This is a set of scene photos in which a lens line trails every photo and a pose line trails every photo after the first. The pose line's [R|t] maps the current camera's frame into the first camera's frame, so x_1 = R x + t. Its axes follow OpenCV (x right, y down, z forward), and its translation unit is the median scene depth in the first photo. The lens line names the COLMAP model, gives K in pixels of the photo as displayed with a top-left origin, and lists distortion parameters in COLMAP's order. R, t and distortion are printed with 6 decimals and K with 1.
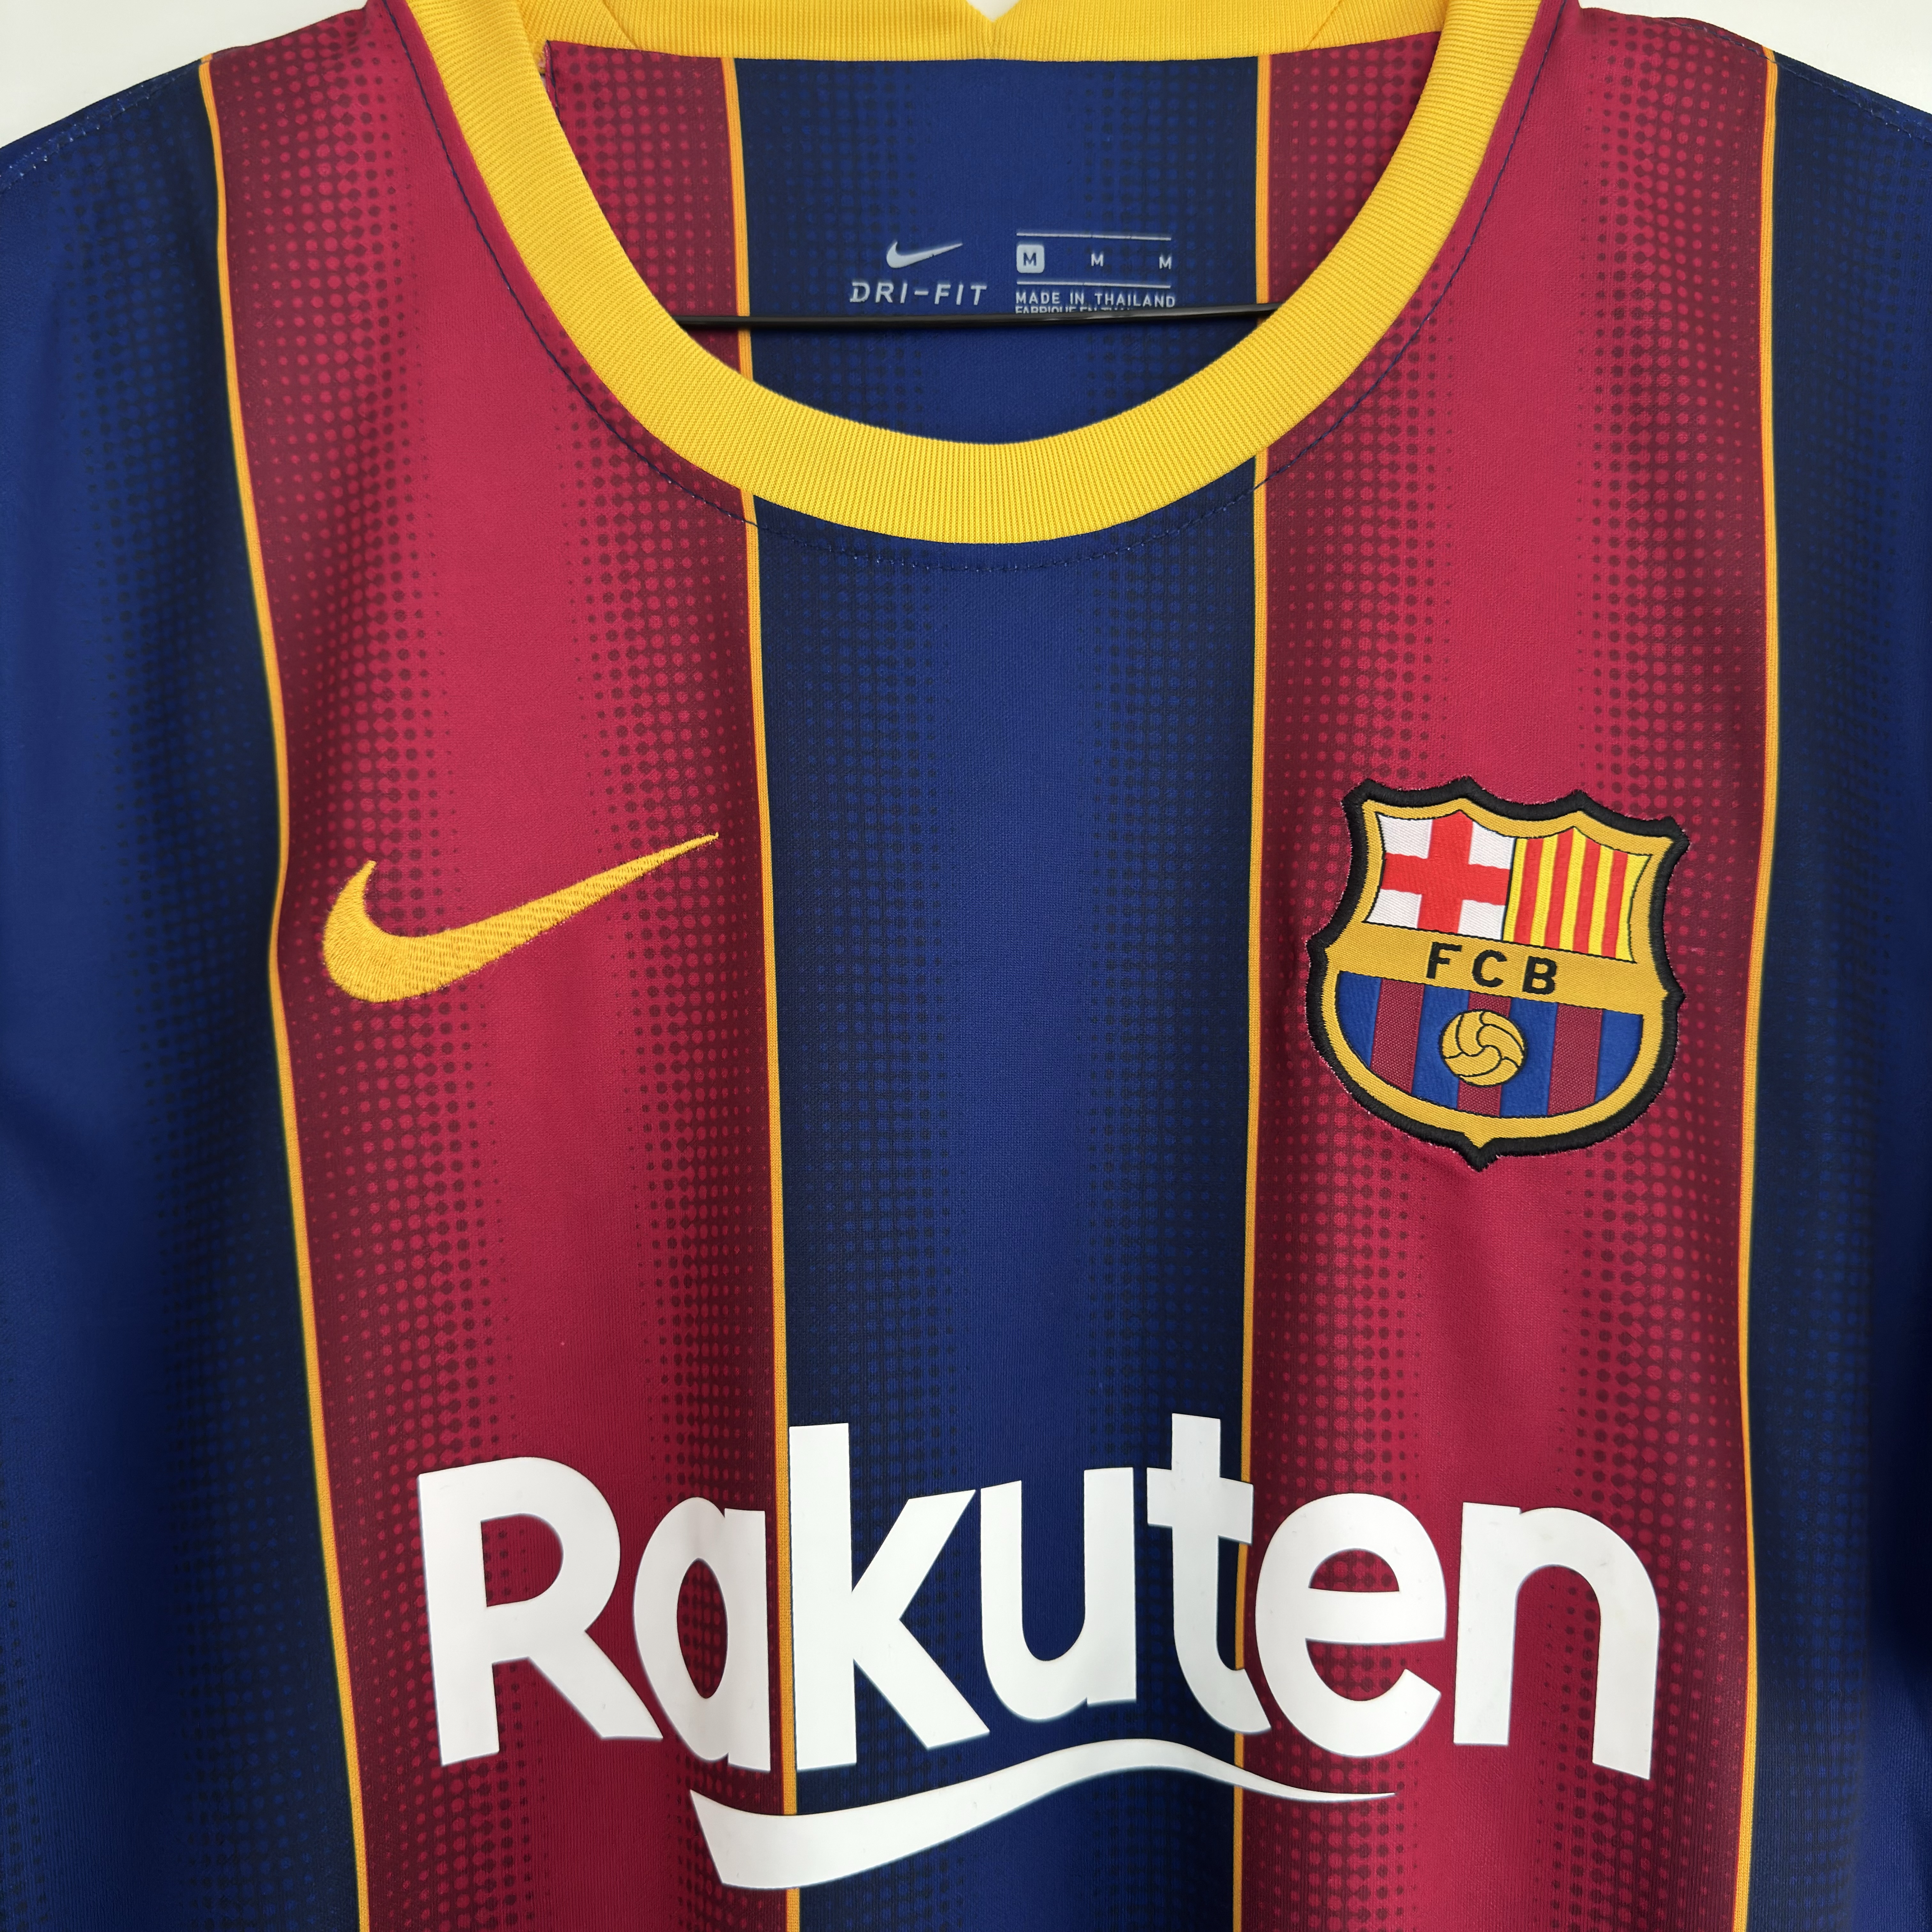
lens RADIAL K [[1826.5, 0, 971.7], [0, 1826.5, 965.9], [0, 0, 1]] dist [0.171342, -0.449363]
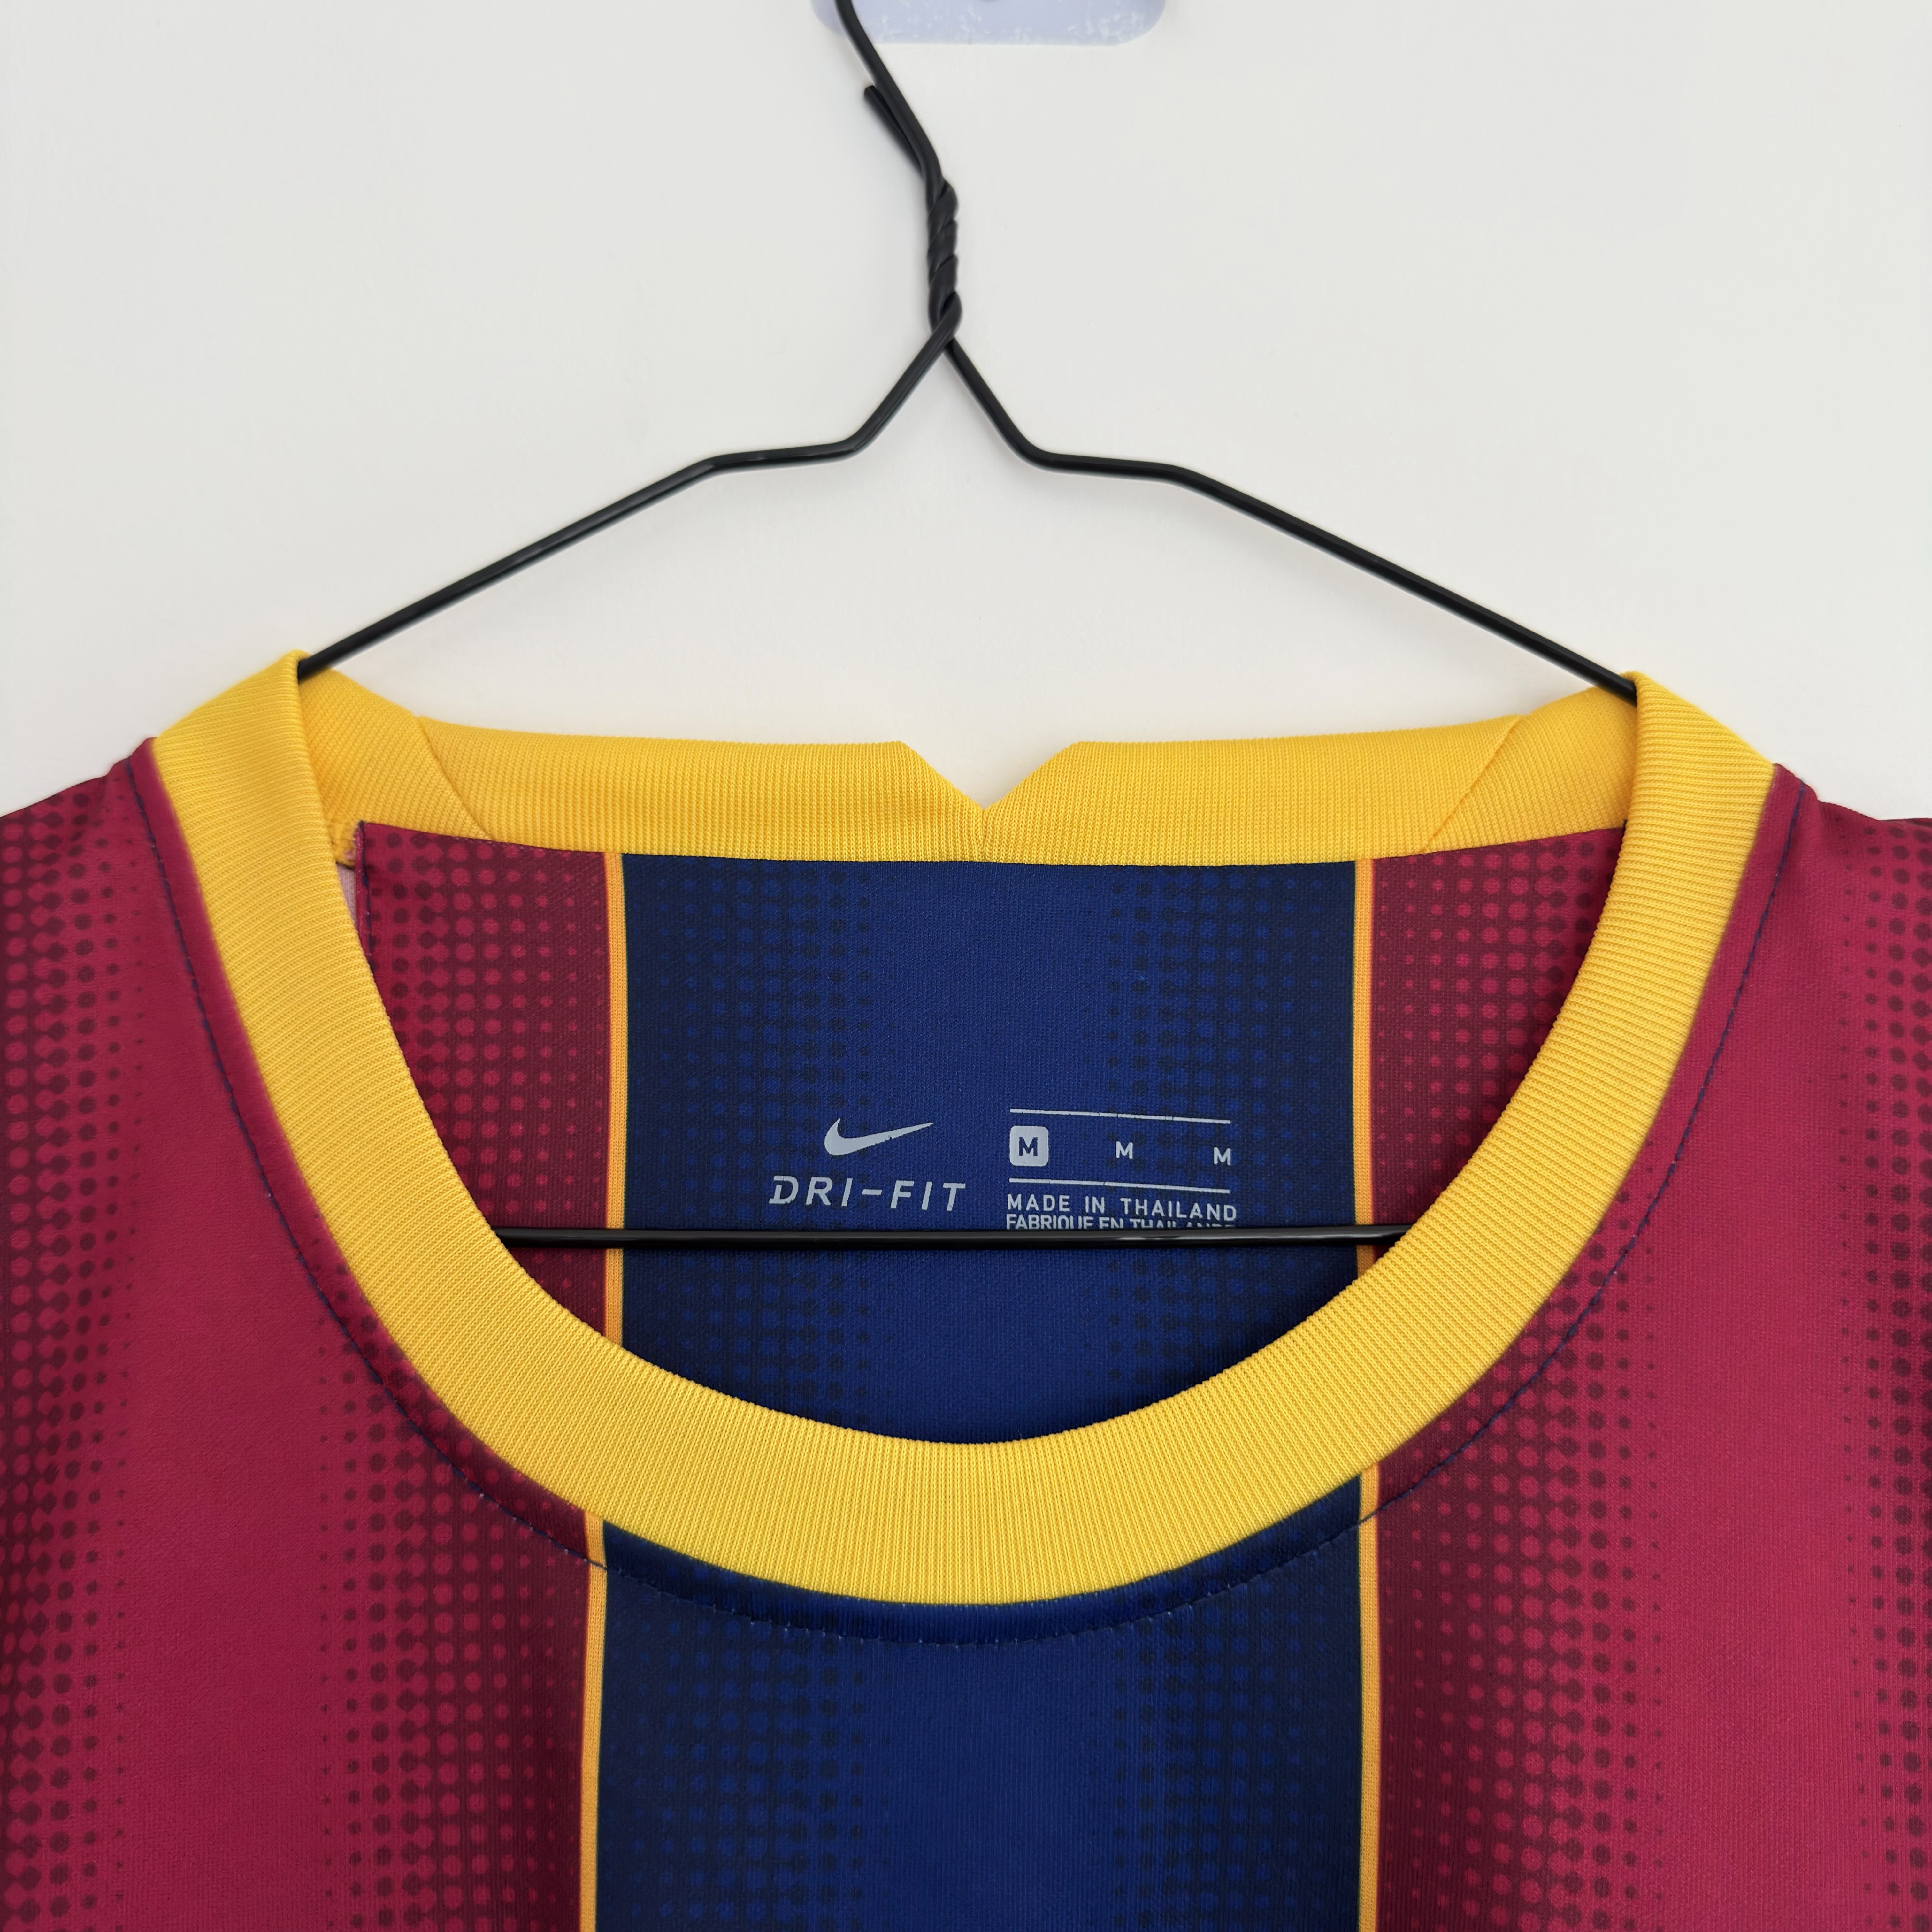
lens RADIAL K [[1877.3, 0, 966.0], [0, 1877.3, 966.0], [0, 0, 1]] dist [0.163027, -0.481517]
pose [[0.999466, 0.022171, -0.023986, 0.024423], [-0.025357, 0.989554, -0.141919, -0.363671], [0.020589, 0.142451, 0.989588, 0.299668]]
